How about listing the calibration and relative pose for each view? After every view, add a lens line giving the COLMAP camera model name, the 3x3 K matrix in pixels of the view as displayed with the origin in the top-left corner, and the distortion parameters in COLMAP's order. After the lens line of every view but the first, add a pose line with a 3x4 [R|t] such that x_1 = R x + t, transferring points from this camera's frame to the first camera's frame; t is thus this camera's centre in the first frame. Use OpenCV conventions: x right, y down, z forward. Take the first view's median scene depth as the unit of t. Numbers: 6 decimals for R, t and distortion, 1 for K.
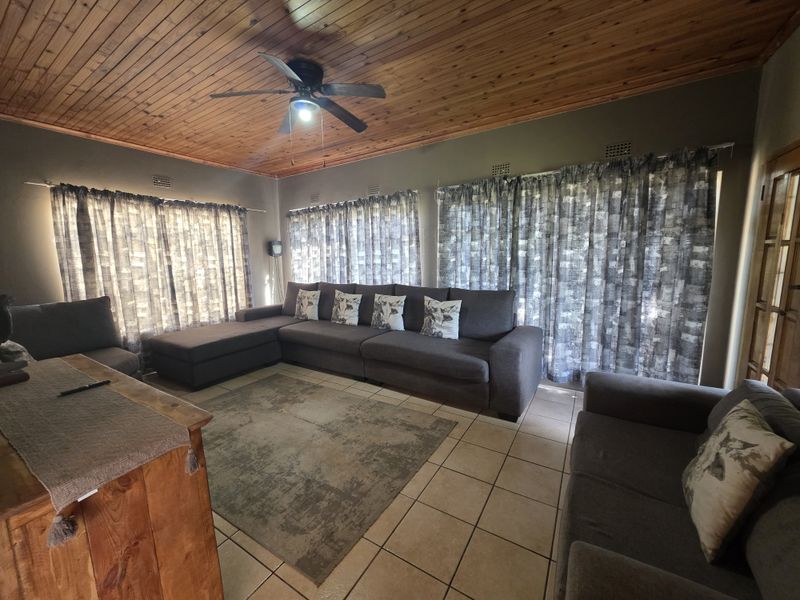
lens RADIAL K [[319.2, 0, 397.0], [0, 319.2, 299.4], [0, 0, 1]] dist [0.001011, 0.000165]
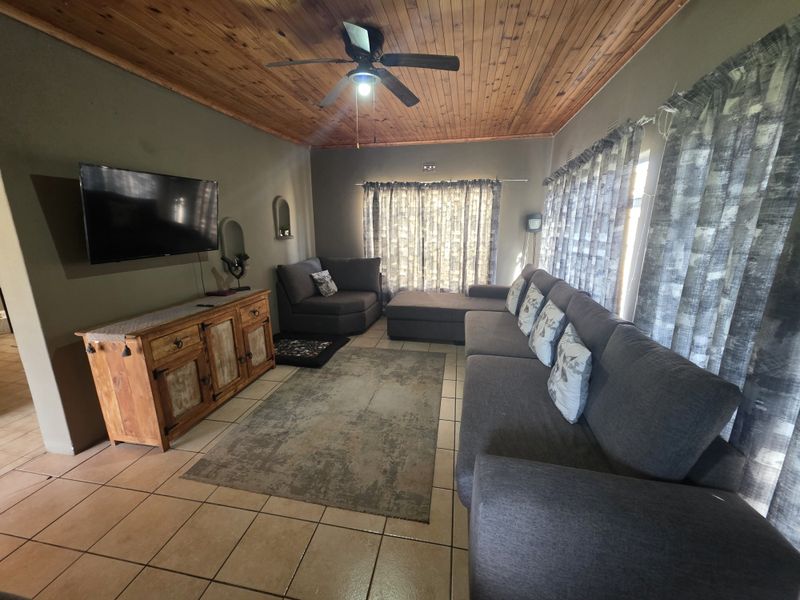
lens RADIAL K [[319.2, 0, 397.0], [0, 319.2, 299.4], [0, 0, 1]] dist [0.001011, 0.000165]
pose [[0.357294, 0.235443, -0.903829, 0.460758], [-0.134925, 0.970566, 0.199490, -0.118300], [0.924195, 0.050673, 0.378545, 0.492785]]
